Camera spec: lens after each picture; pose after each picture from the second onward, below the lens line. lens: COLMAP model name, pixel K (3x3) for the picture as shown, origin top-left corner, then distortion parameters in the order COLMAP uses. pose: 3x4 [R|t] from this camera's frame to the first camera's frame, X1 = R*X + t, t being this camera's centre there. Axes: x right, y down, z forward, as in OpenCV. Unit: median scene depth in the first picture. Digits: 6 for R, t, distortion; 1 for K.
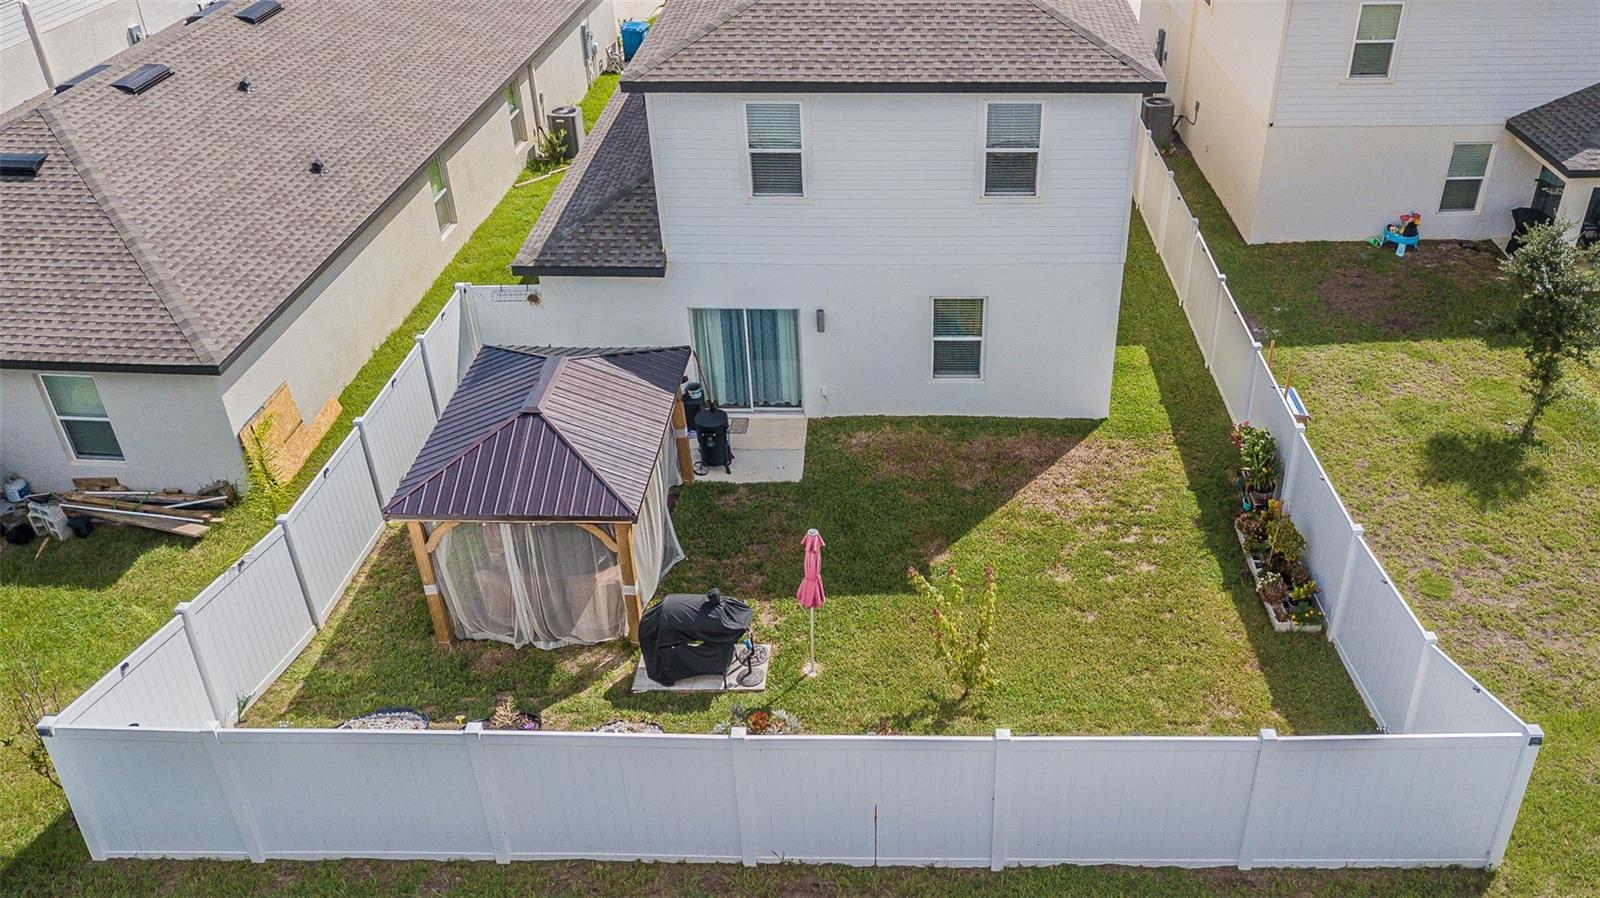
lens RADIAL K [[1272.1, 0, 836.5], [0, 1272.1, 425.5], [0, 0, 1]] dist [0.006256, -0.012979]
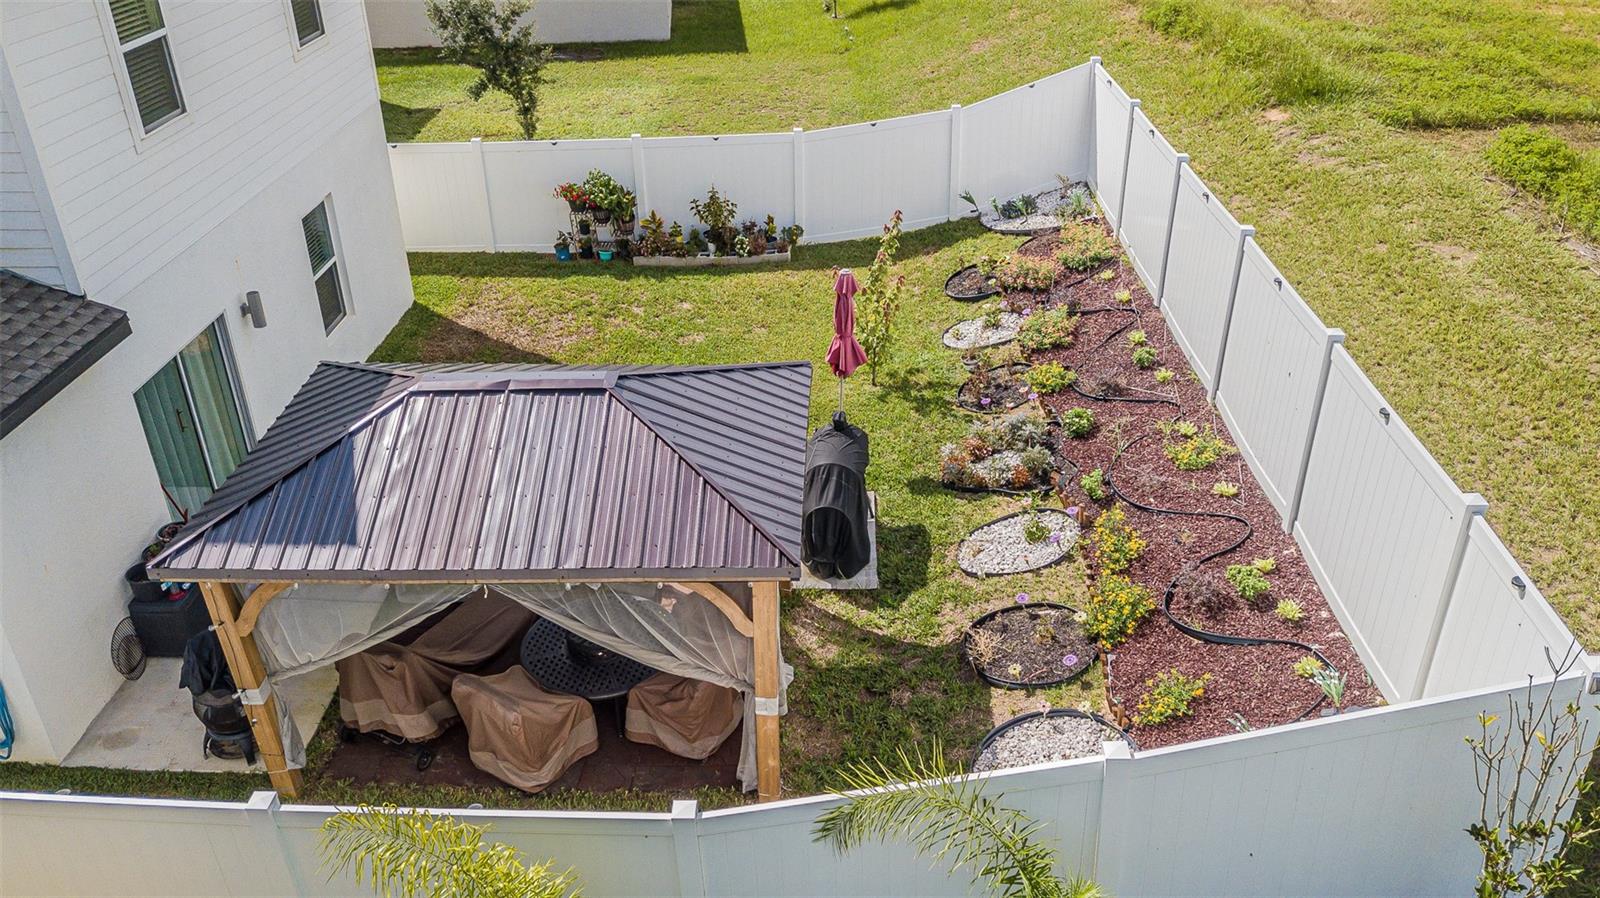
lens RADIAL K [[1272.1, 0, 797.6], [0, 1272.1, 463.4], [0, 0, 1]] dist [0.006256, -0.012979]
pose [[0.019424, -0.494653, 0.868873, -0.627110], [0.543161, 0.734832, 0.406200, -0.143544], [-0.839404, 0.464048, 0.282950, 0.651287]]
